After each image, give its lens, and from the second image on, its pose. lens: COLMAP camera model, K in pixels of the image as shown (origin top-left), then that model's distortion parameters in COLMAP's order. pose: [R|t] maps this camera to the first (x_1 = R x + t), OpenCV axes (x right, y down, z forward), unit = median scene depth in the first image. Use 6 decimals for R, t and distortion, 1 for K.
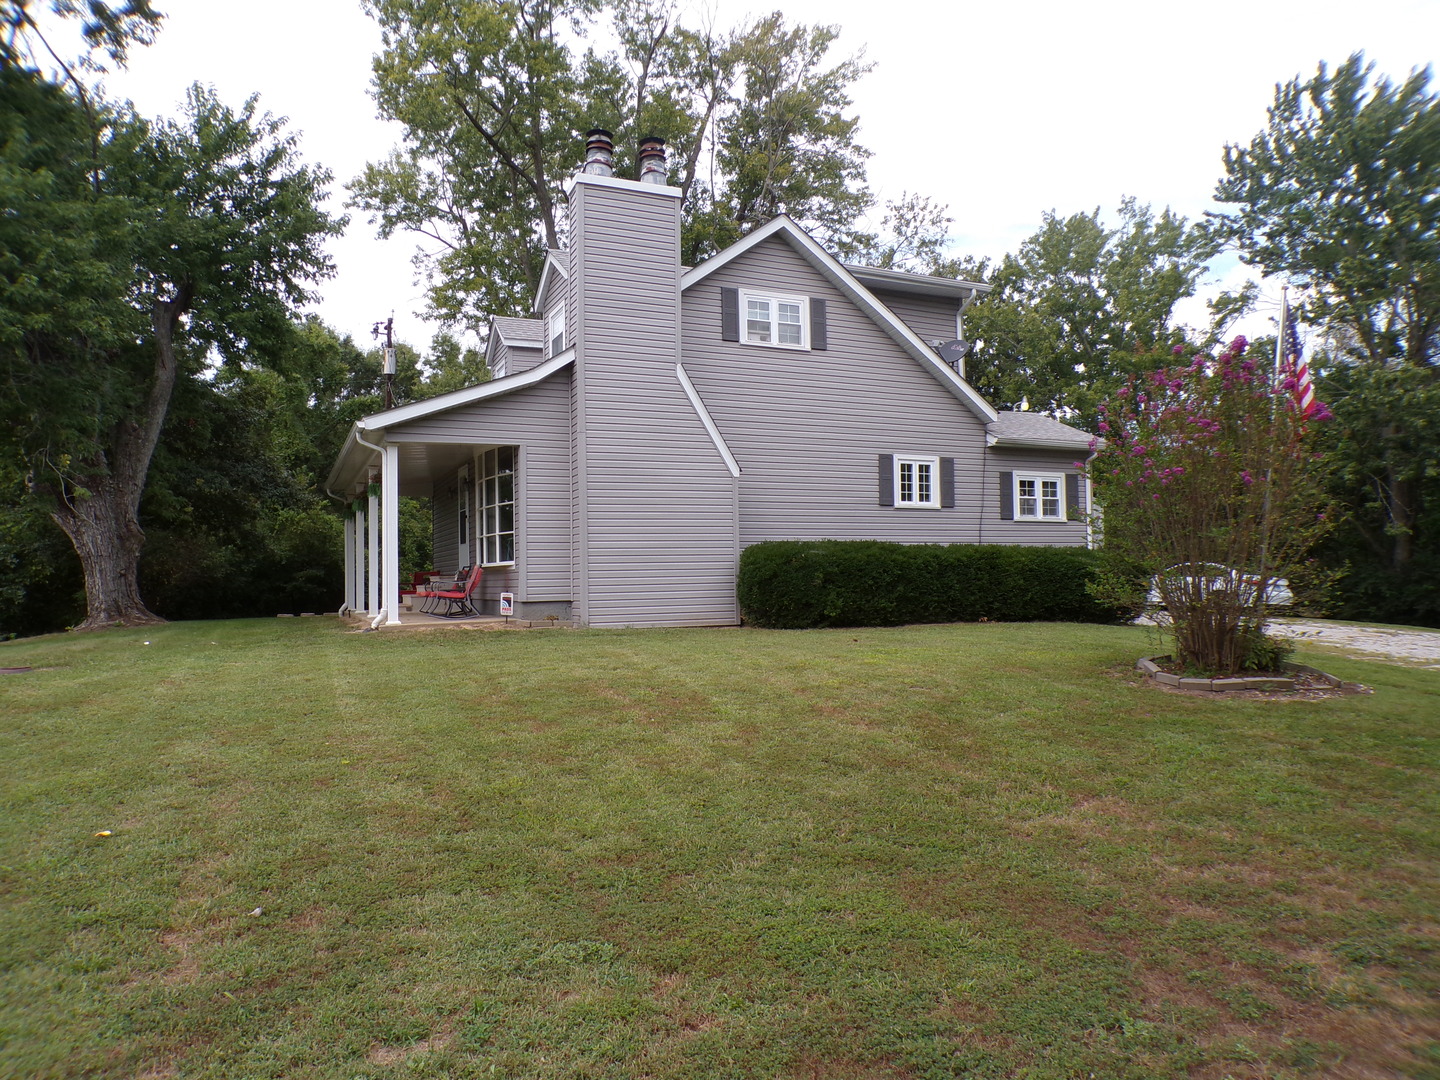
lens RADIAL K [[978.7, 0, 720.0], [0, 978.7, 540.0], [0, 0, 1]] dist [-0.024511, 0.000451]
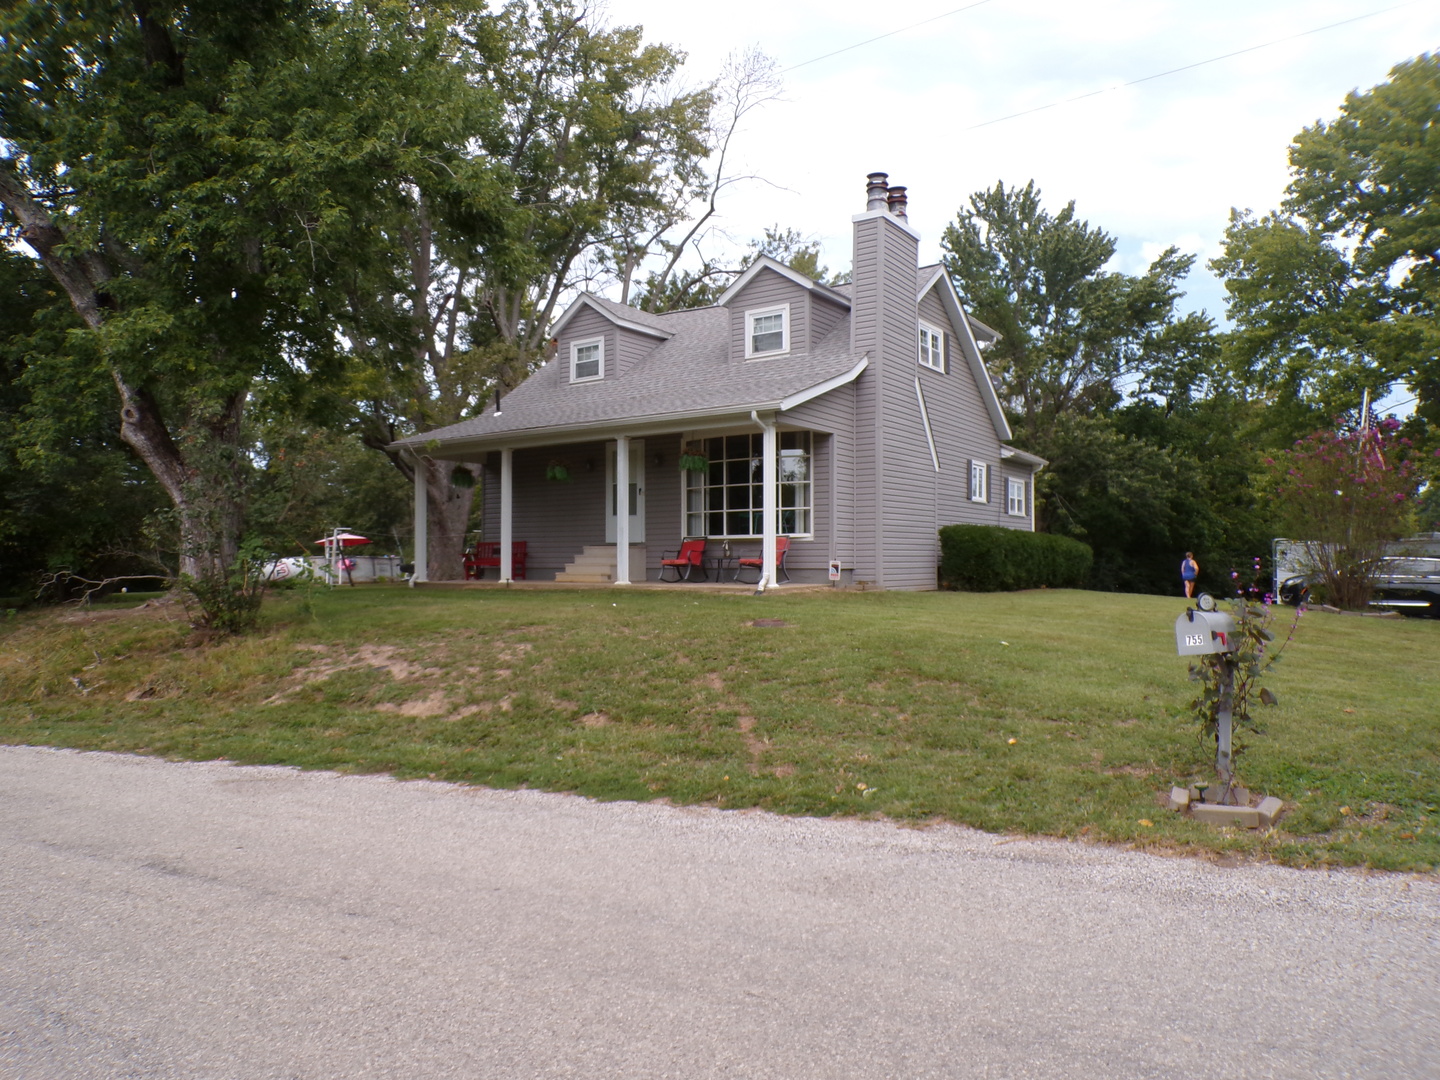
lens RADIAL K [[978.7, 0, 720.0], [0, 978.7, 540.0], [0, 0, 1]] dist [-0.024511, 0.000451]
pose [[0.864155, 0.025200, 0.502595, -0.785201], [-0.031401, 0.999499, 0.003875, 0.024590], [-0.502246, -0.019130, 0.864513, 0.052466]]
